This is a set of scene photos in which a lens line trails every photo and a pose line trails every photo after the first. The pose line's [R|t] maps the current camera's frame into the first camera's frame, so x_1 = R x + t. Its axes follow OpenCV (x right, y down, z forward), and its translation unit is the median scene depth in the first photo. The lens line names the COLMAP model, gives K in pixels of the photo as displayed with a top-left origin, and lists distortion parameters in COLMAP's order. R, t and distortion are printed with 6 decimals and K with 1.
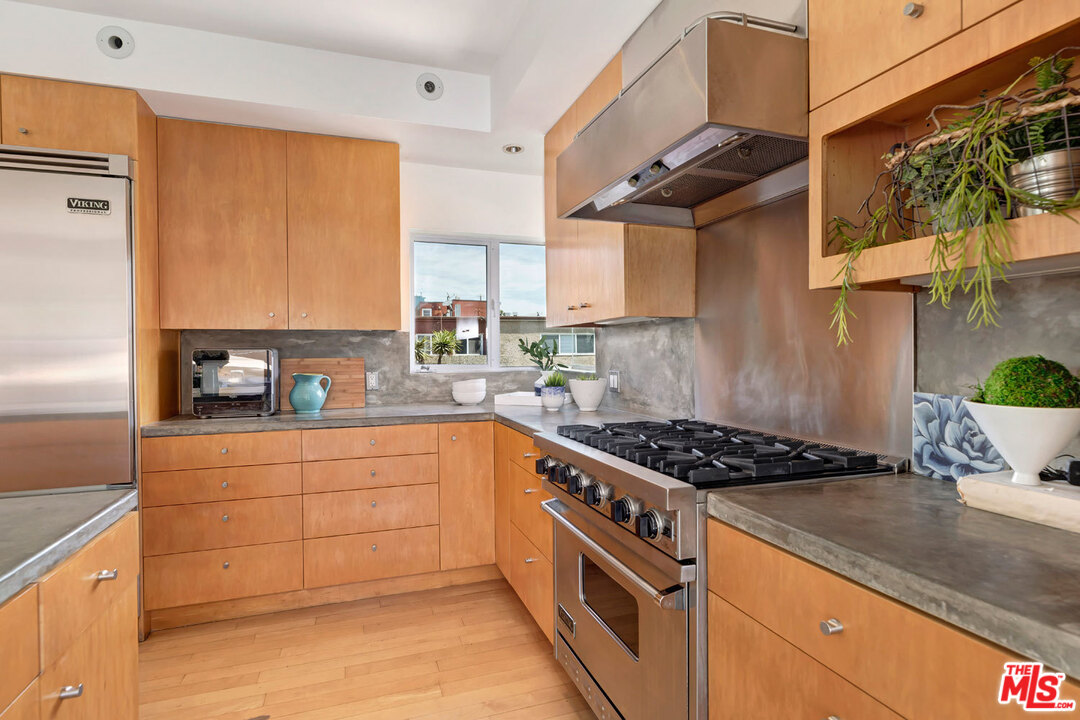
lens RADIAL K [[559.7, 0, 542.8], [0, 559.7, 356.0], [0, 0, 1]] dist [0.003015, 0.000605]
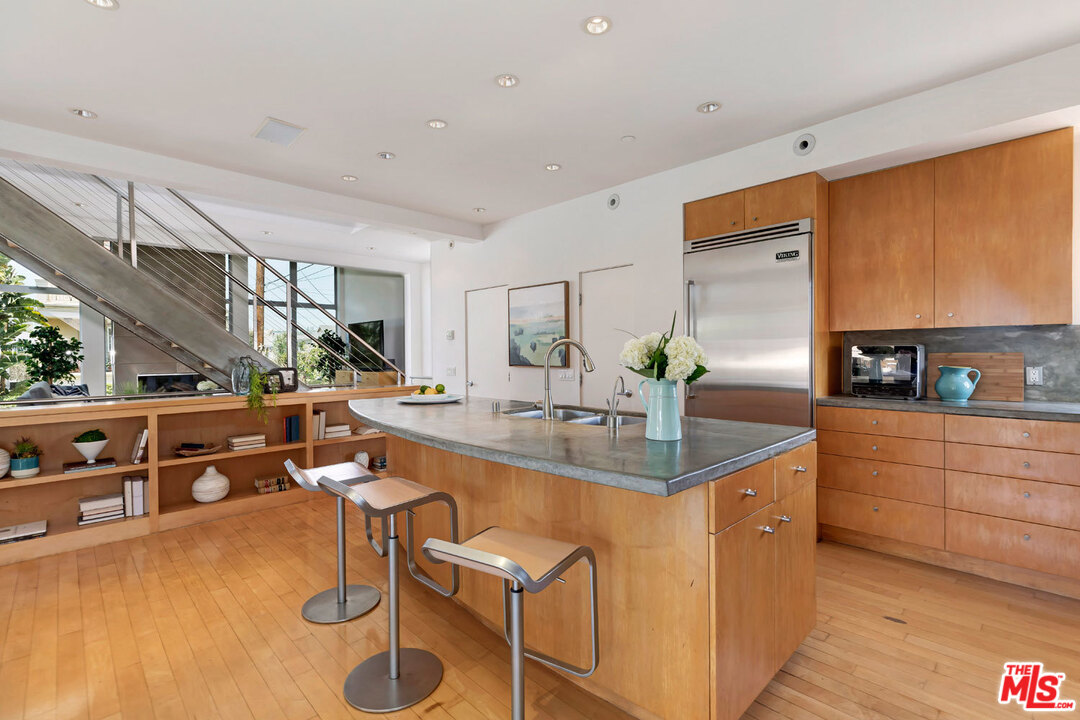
lens RADIAL K [[484.0, 0, 545.8], [0, 484.0, 356.6], [0, 0, 1]] dist [0.001438, 0.000233]
pose [[0.428060, 0.013585, -0.903648, 0.122030], [-0.000800, 0.999892, 0.014653, -0.001882], [0.903750, -0.005550, 0.428025, -0.179452]]
